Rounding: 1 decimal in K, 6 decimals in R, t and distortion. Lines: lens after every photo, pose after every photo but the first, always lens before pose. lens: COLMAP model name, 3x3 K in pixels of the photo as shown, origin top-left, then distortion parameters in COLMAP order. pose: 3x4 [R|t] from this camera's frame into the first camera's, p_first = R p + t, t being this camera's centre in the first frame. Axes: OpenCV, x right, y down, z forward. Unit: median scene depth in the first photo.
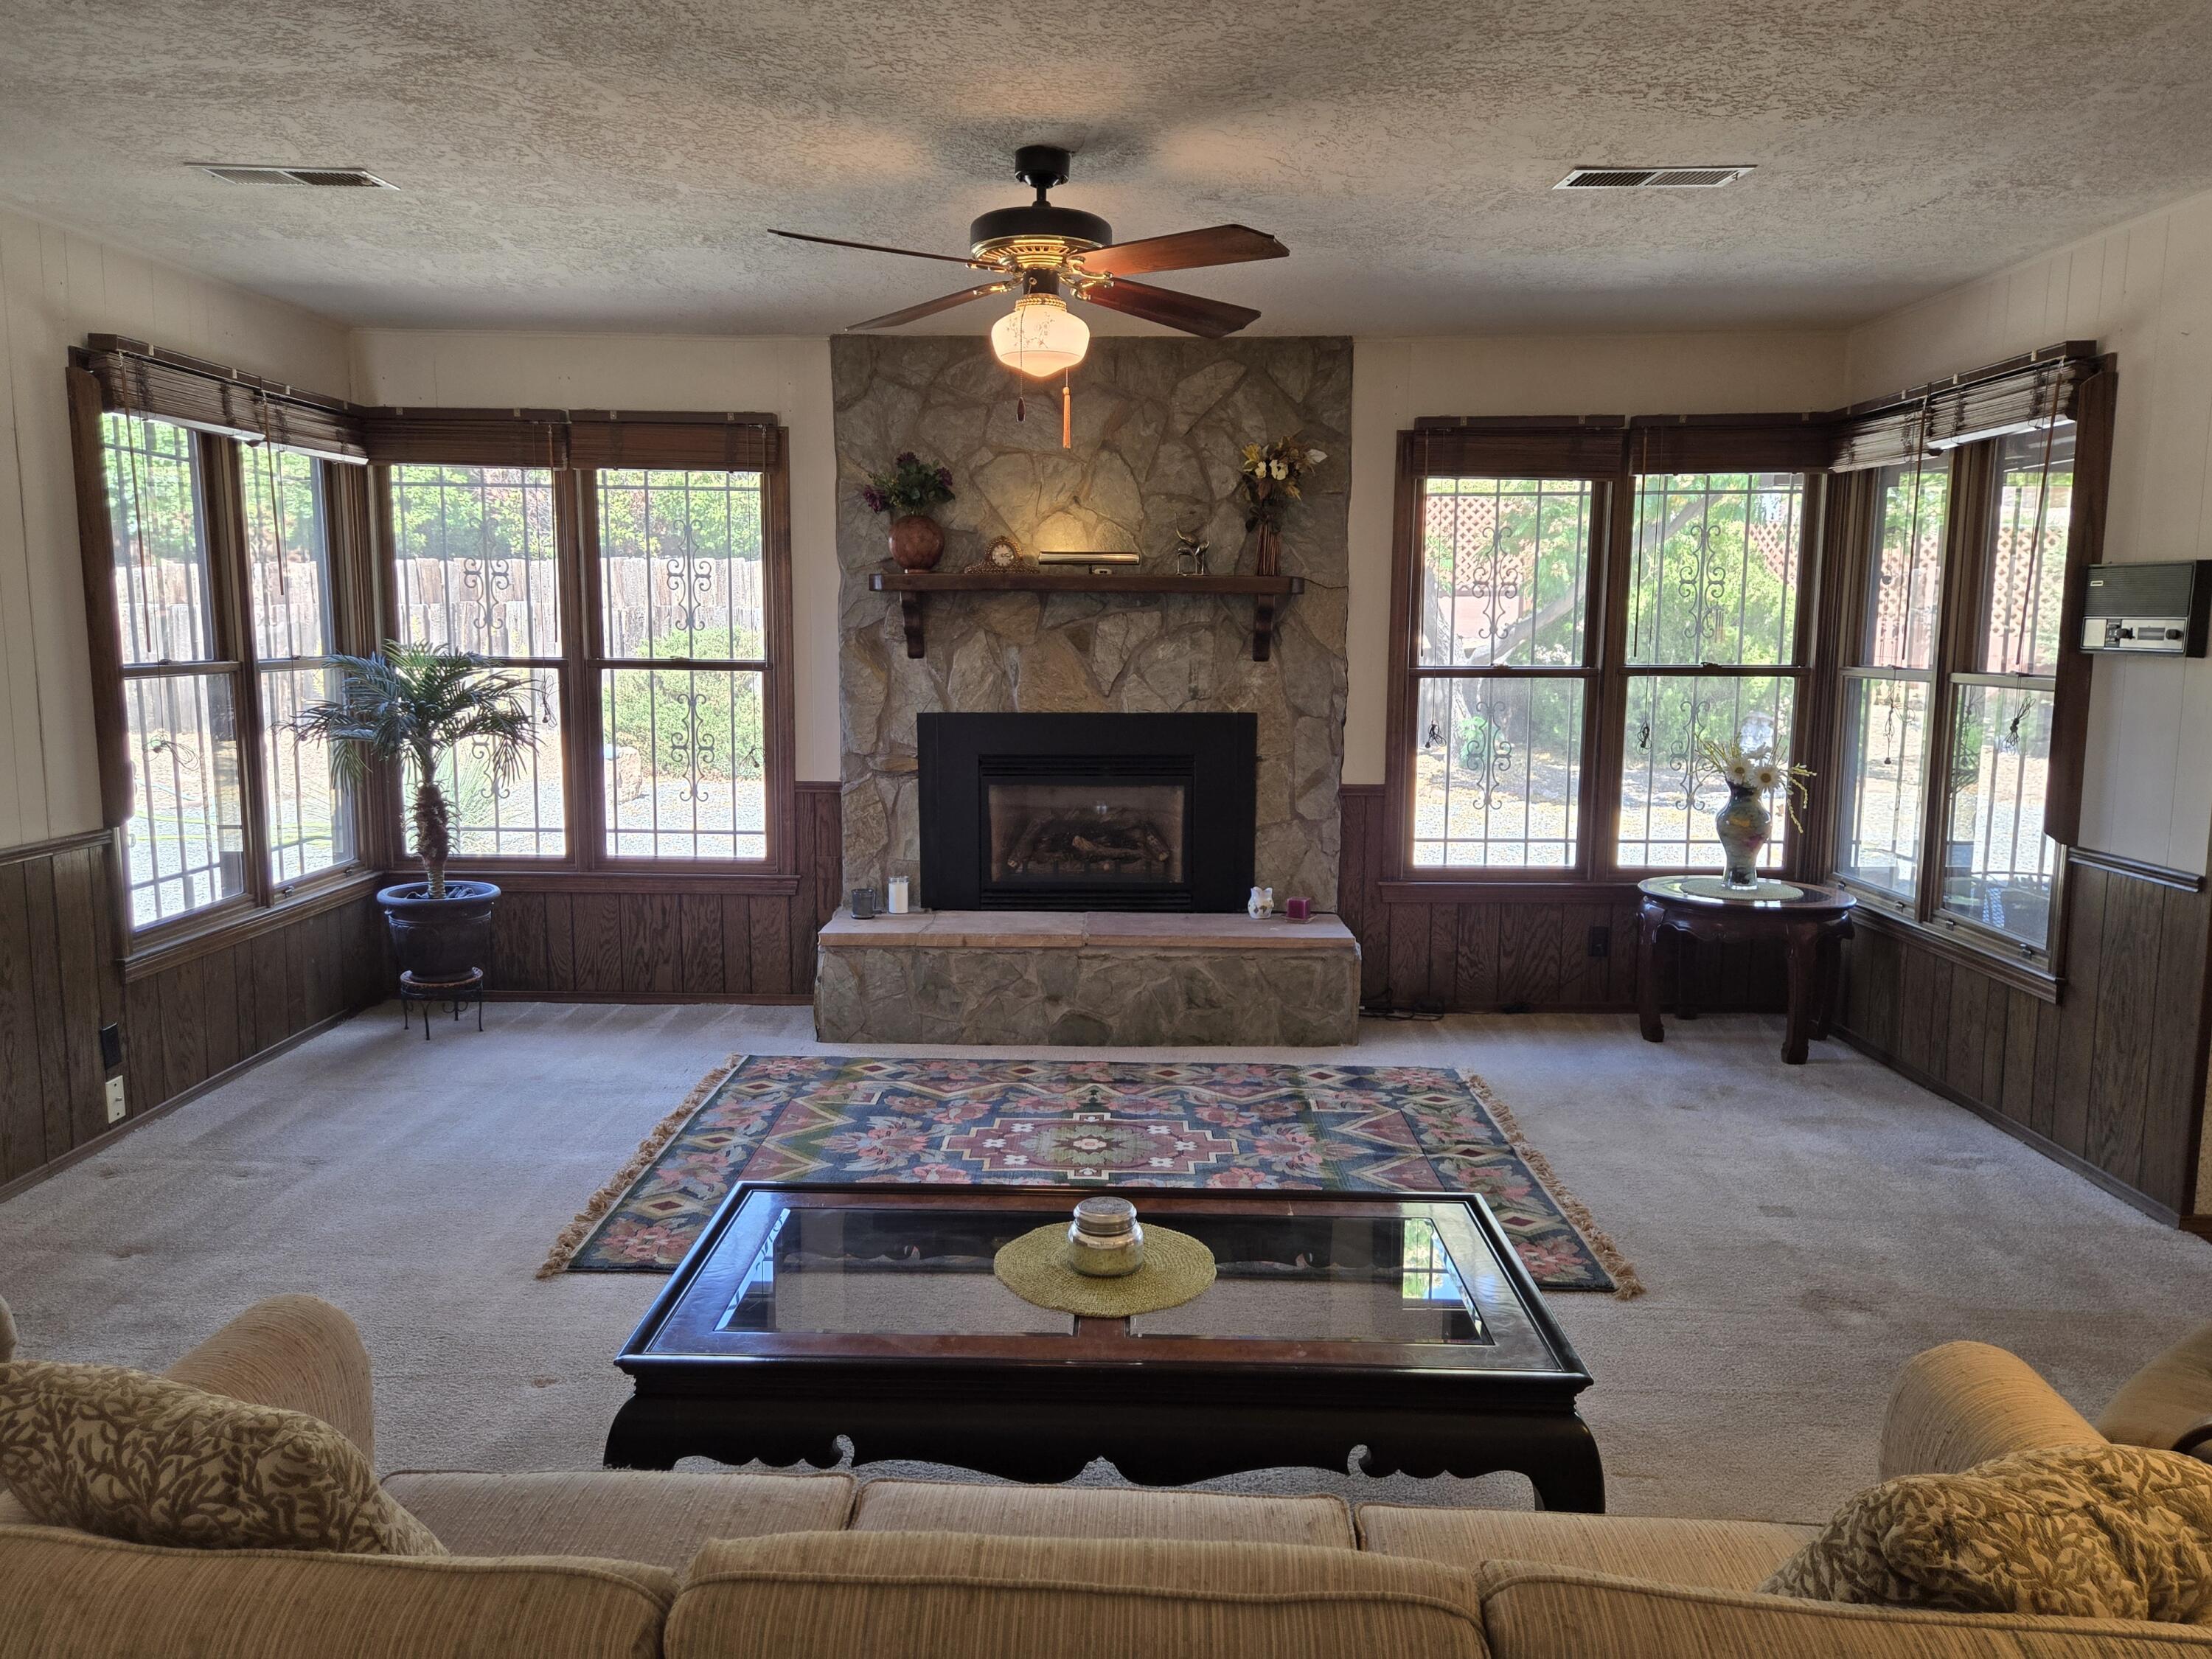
lens RADIAL K [[1607.1, 0, 1099.0], [0, 1607.1, 834.7], [0, 0, 1]] dist [0.064889, -0.036574]
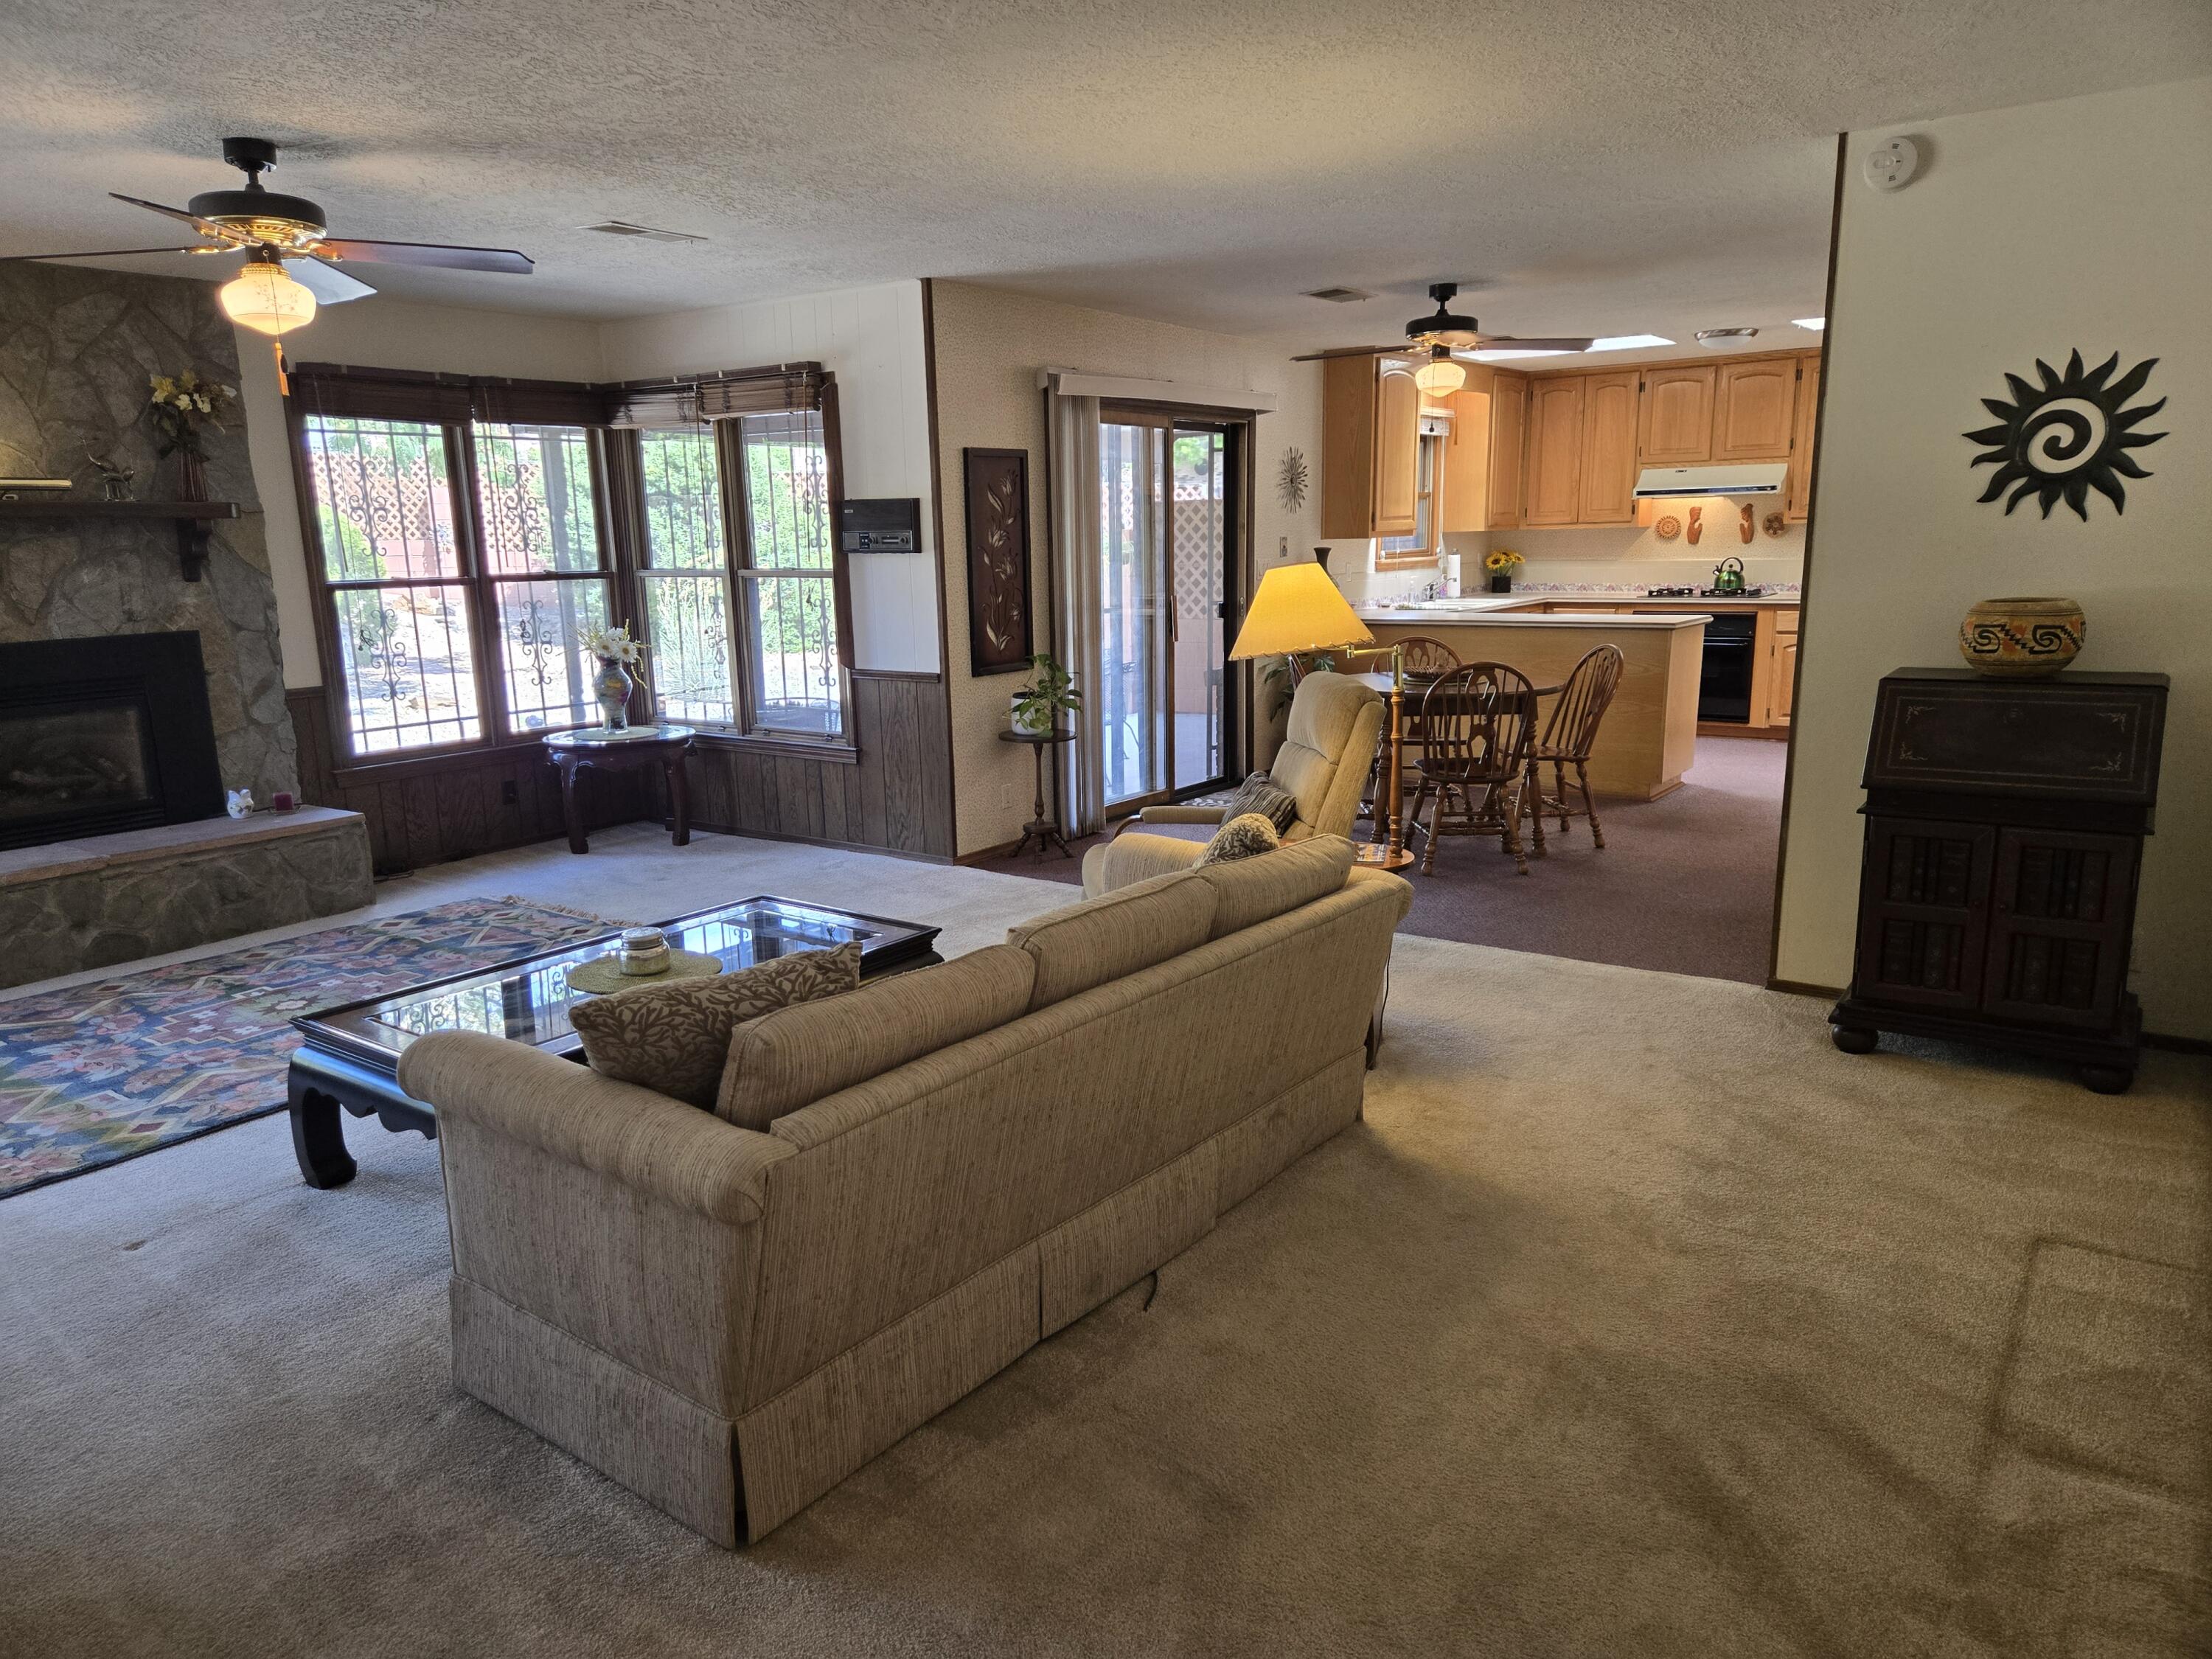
lens RADIAL K [[1485.6, 0, 1111.0], [0, 1485.6, 836.8], [0, 0, 1]] dist [0.067069, -0.060027]
pose [[0.560269, -0.183206, 0.807796, -0.422345], [0.135062, 0.982387, 0.129127, 0.012533], [-0.817225, 0.036757, 0.575145, -0.076698]]
